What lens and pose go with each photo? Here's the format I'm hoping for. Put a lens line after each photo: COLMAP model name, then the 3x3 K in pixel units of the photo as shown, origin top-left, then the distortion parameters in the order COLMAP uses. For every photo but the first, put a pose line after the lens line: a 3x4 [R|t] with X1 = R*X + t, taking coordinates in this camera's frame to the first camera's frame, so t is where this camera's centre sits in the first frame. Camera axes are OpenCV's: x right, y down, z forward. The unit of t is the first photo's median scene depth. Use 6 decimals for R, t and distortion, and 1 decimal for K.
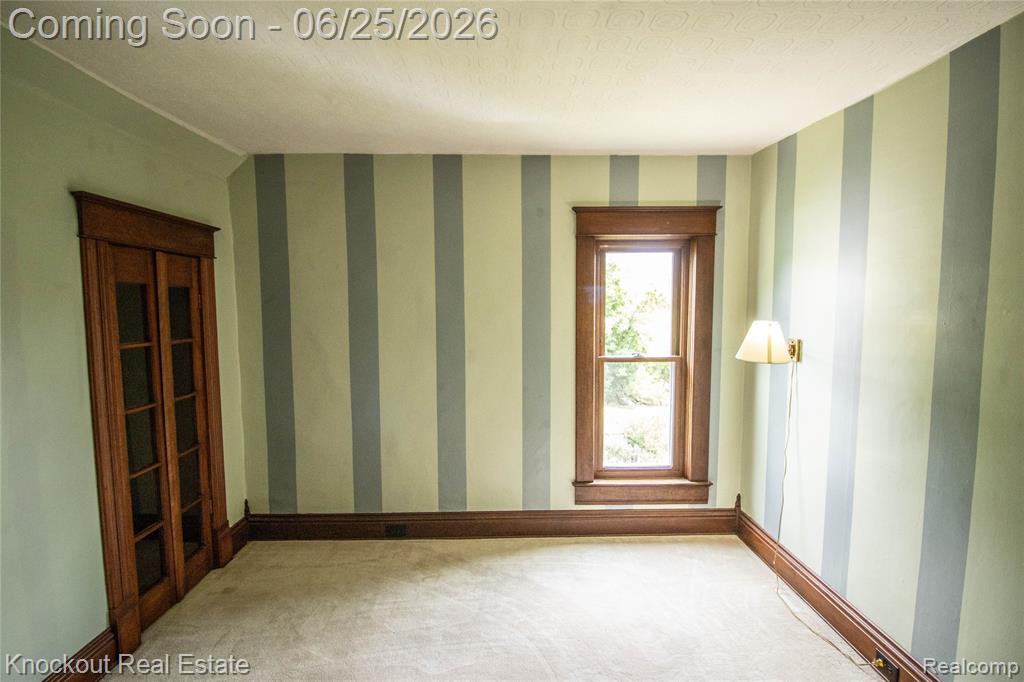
lens RADIAL K [[485.4, 0, 505.5], [0, 485.4, 343.9], [0, 0, 1]] dist [-0.002485, -0.009528]
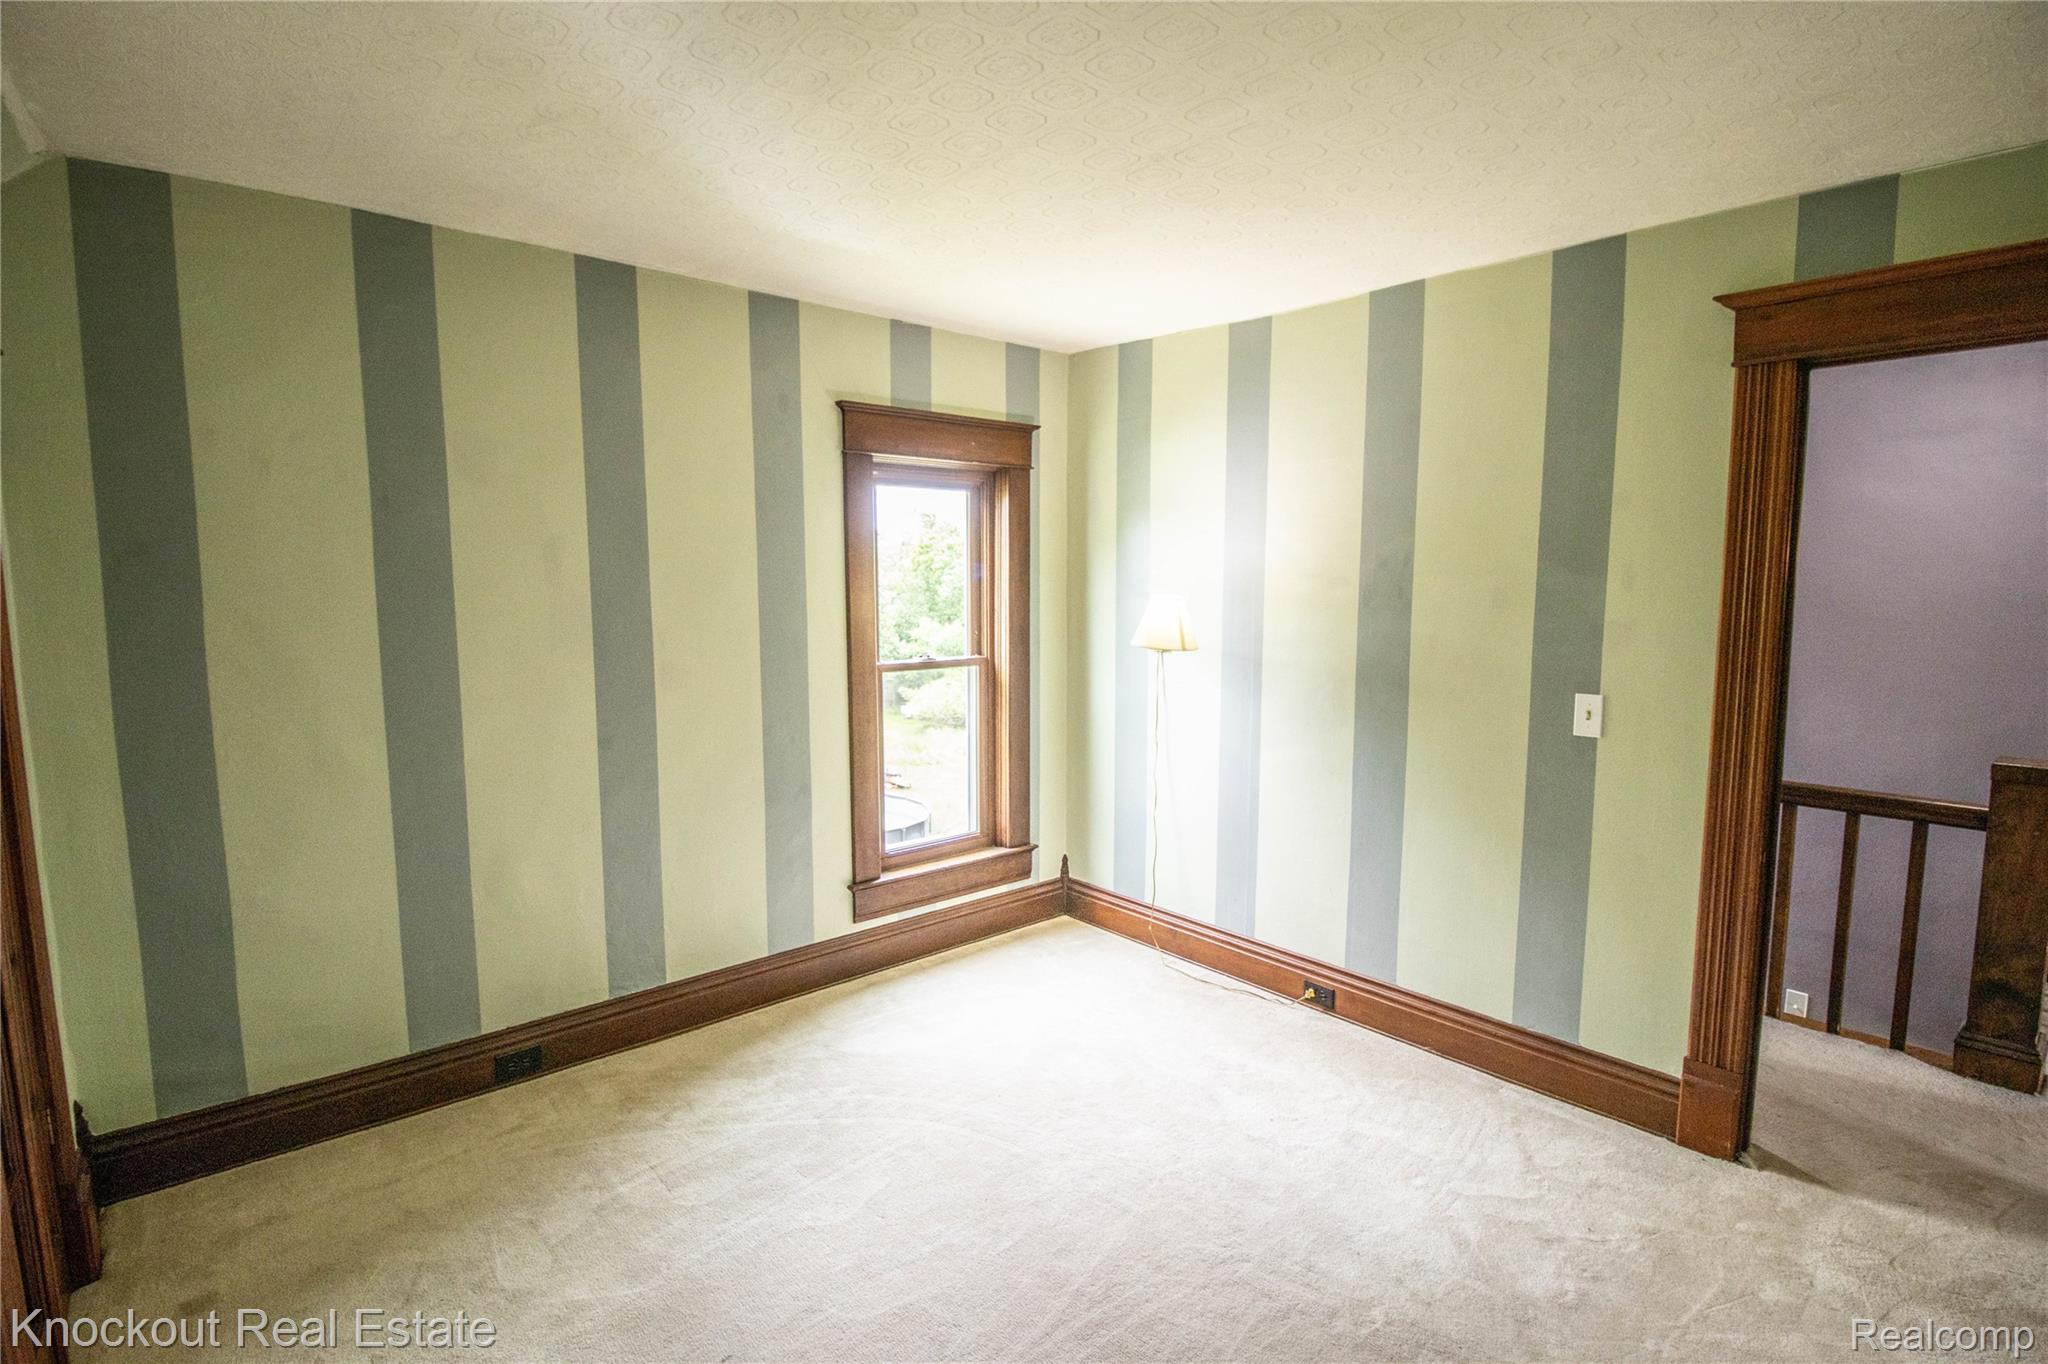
lens RADIAL K [[970.8, 0, 988.1], [0, 970.8, 685.6], [0, 0, 1]] dist [-0.002485, -0.009528]
pose [[0.780329, -0.064548, 0.622029, -0.439228], [0.050680, 0.997915, 0.039977, 0.013728], [-0.623313, 0.000329, 0.781973, 0.004723]]
